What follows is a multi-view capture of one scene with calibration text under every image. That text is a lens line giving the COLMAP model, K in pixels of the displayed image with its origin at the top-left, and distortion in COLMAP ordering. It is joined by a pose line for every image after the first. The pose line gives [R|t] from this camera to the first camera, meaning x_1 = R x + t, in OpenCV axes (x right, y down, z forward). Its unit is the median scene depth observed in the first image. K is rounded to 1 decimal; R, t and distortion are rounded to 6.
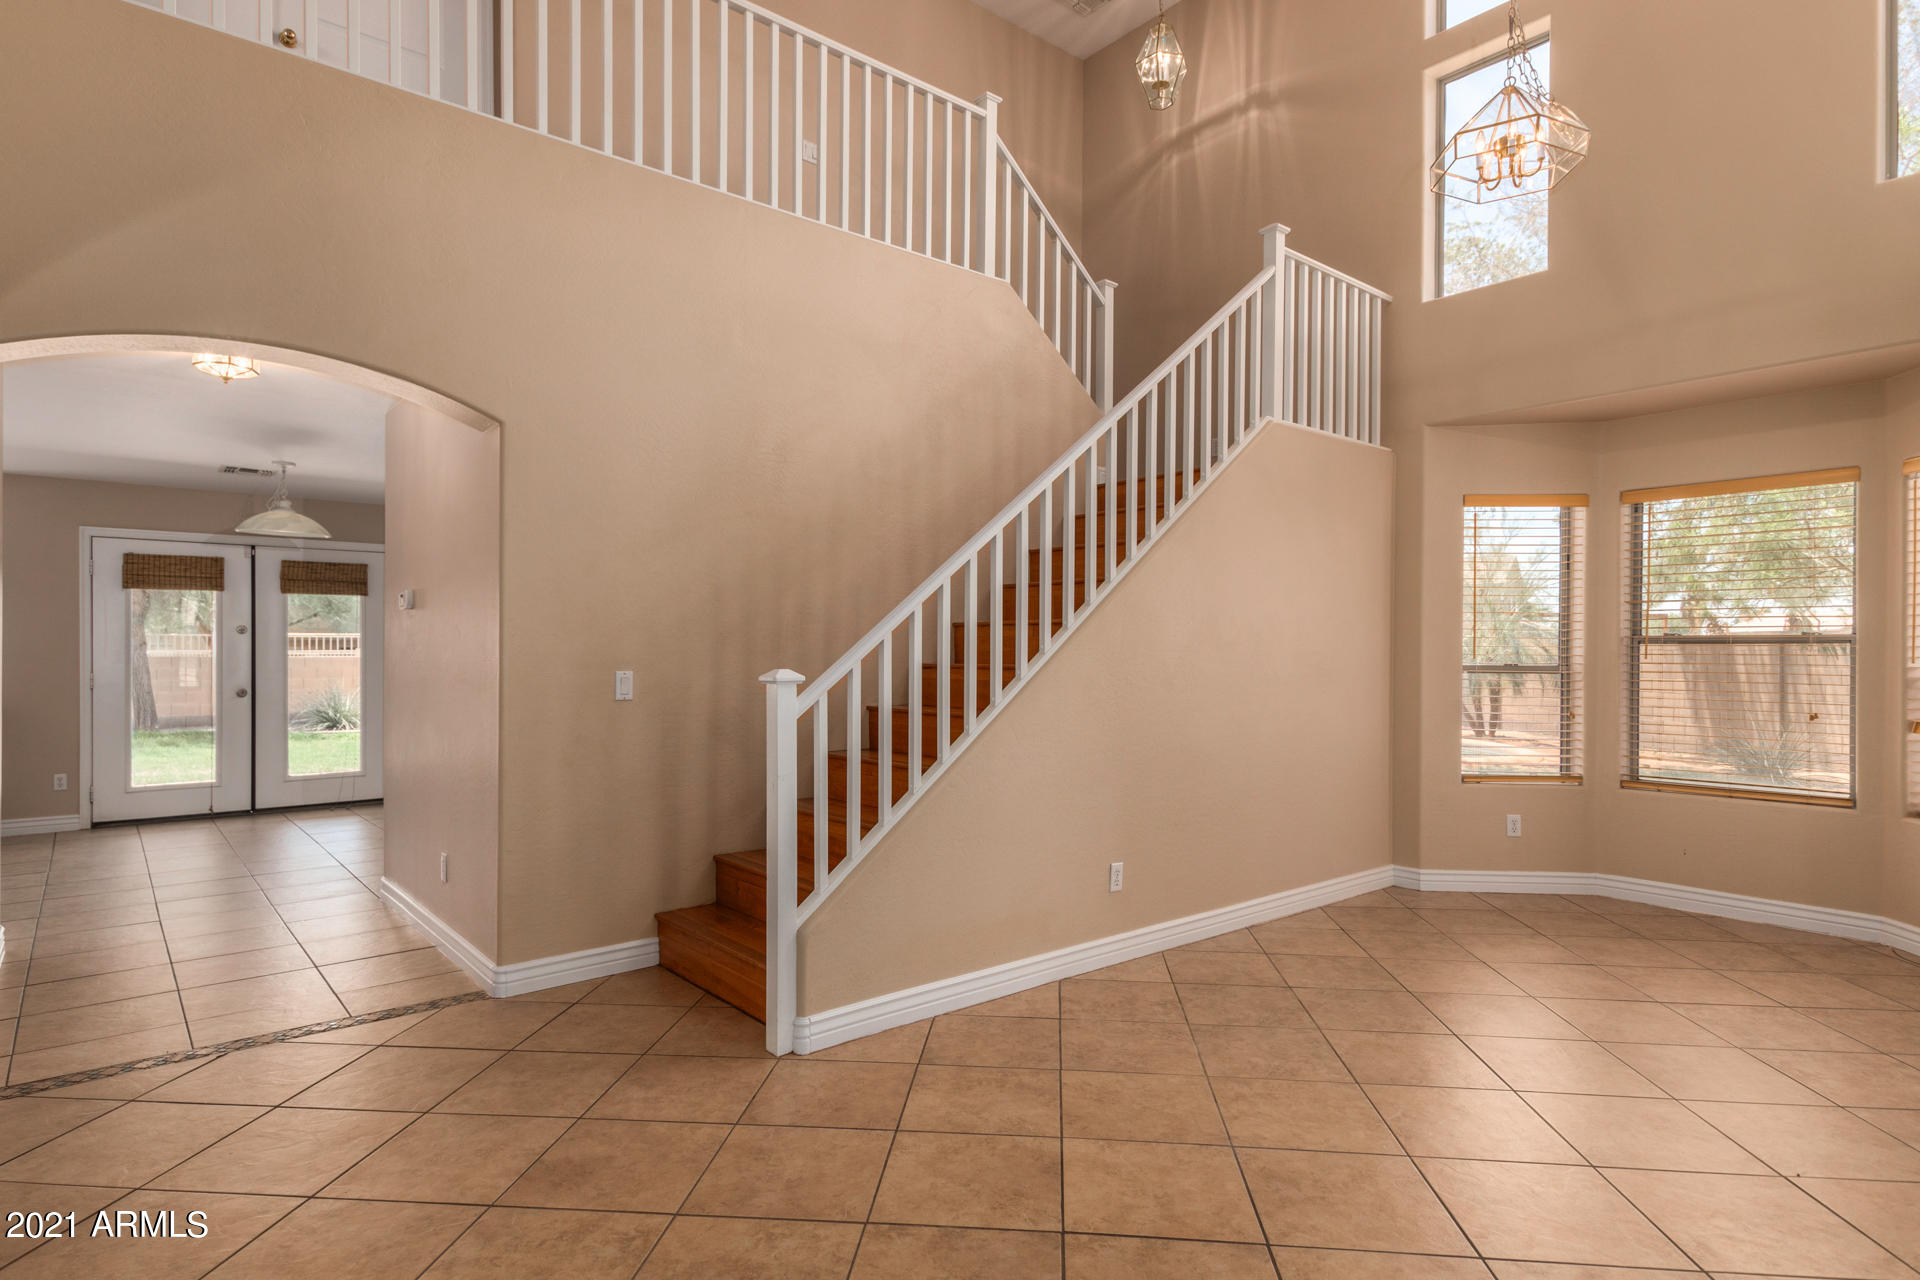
lens RADIAL K [[1032.6, 0, 972.0], [0, 1032.6, 647.0], [0, 0, 1]] dist [0.002067, 0.000454]
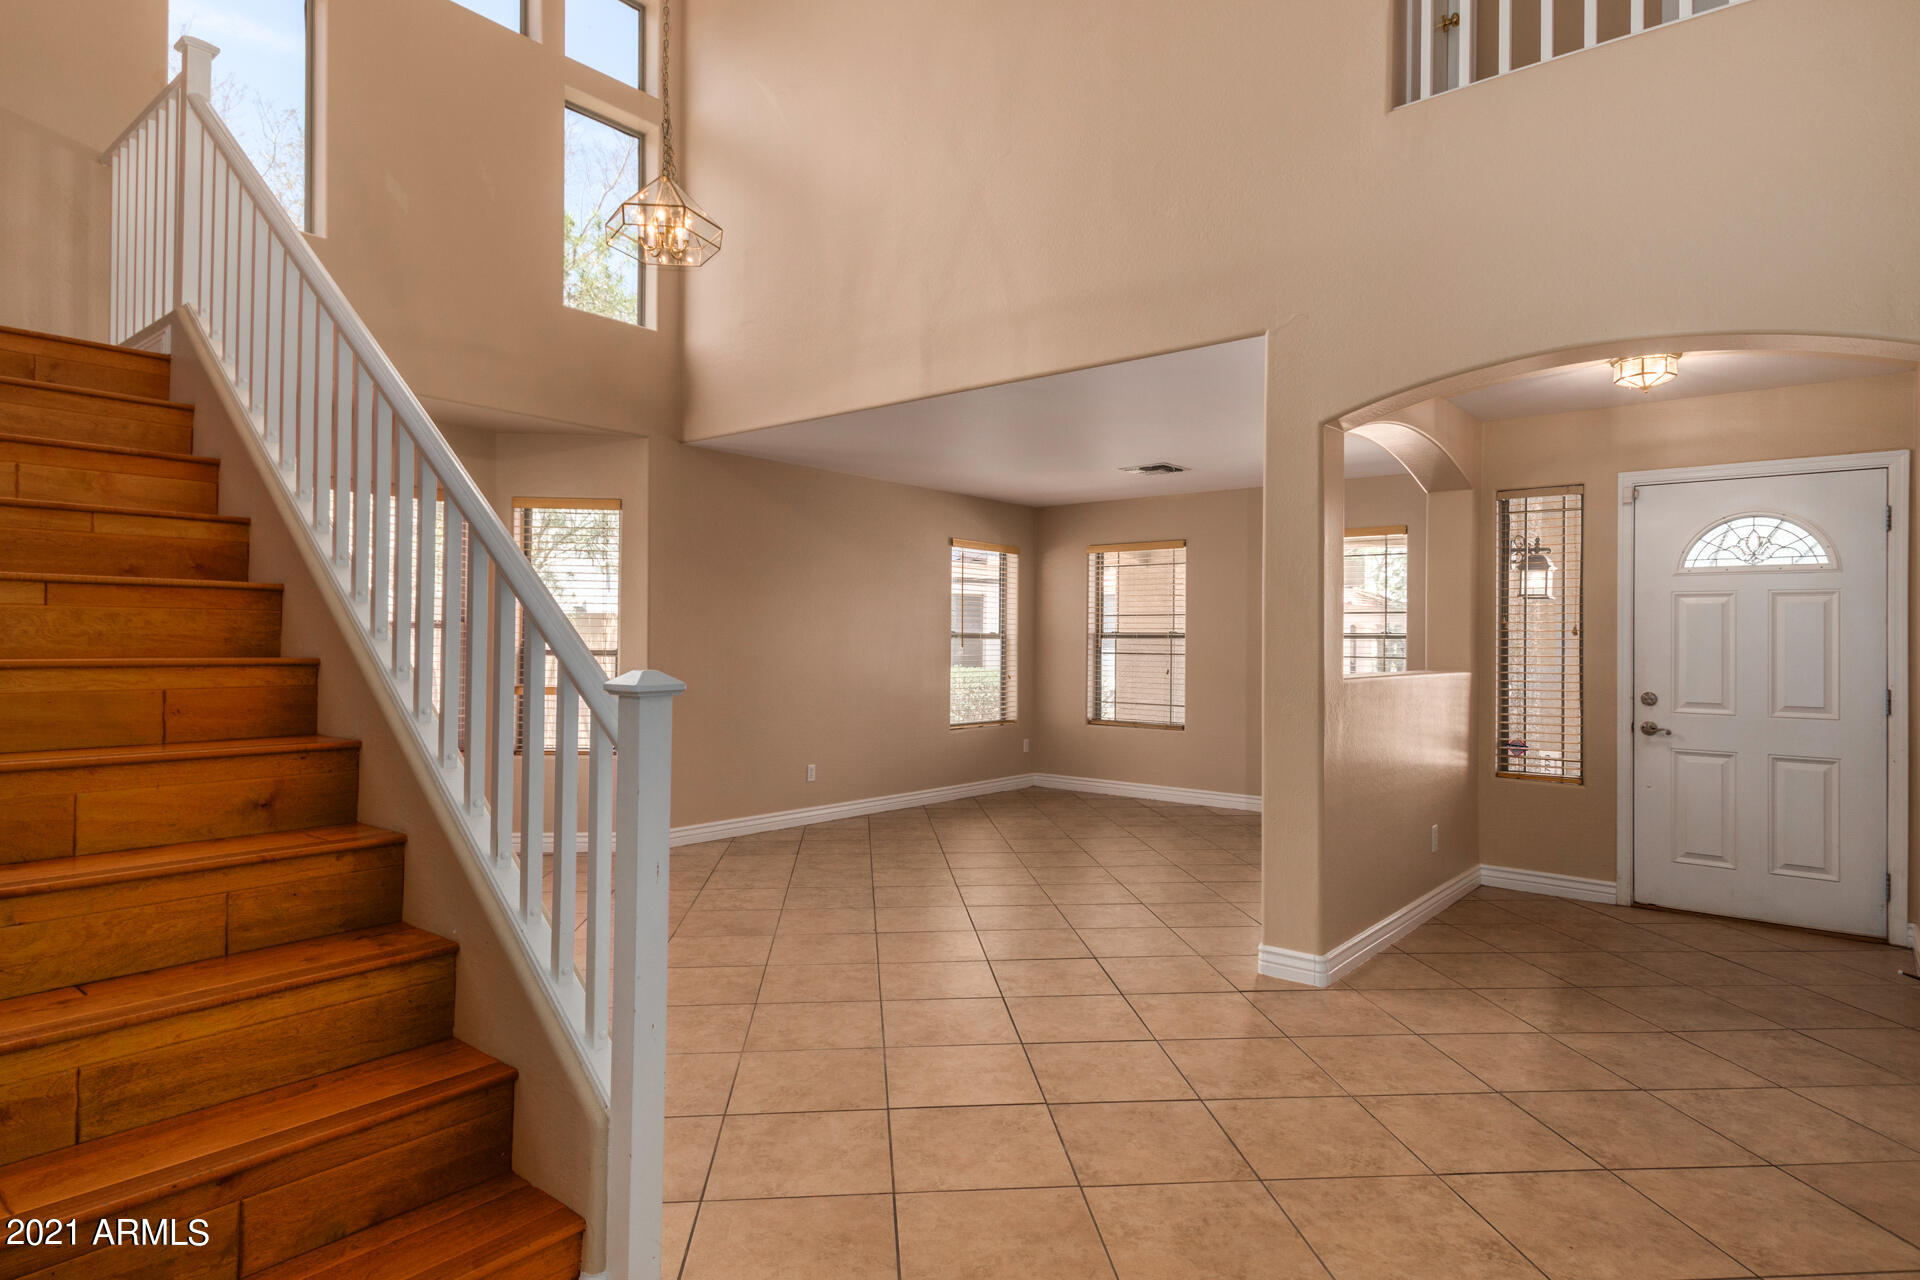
lens RADIAL K [[1032.6, 0, 967.8], [0, 1032.6, 637.2], [0, 0, 1]] dist [0.002067, 0.000454]
pose [[-0.187269, 0.000916, 0.982308, -0.969642], [-0.012508, 0.999916, -0.003317, 0.002632], [-0.982229, -0.012908, -0.187242, 1.144312]]
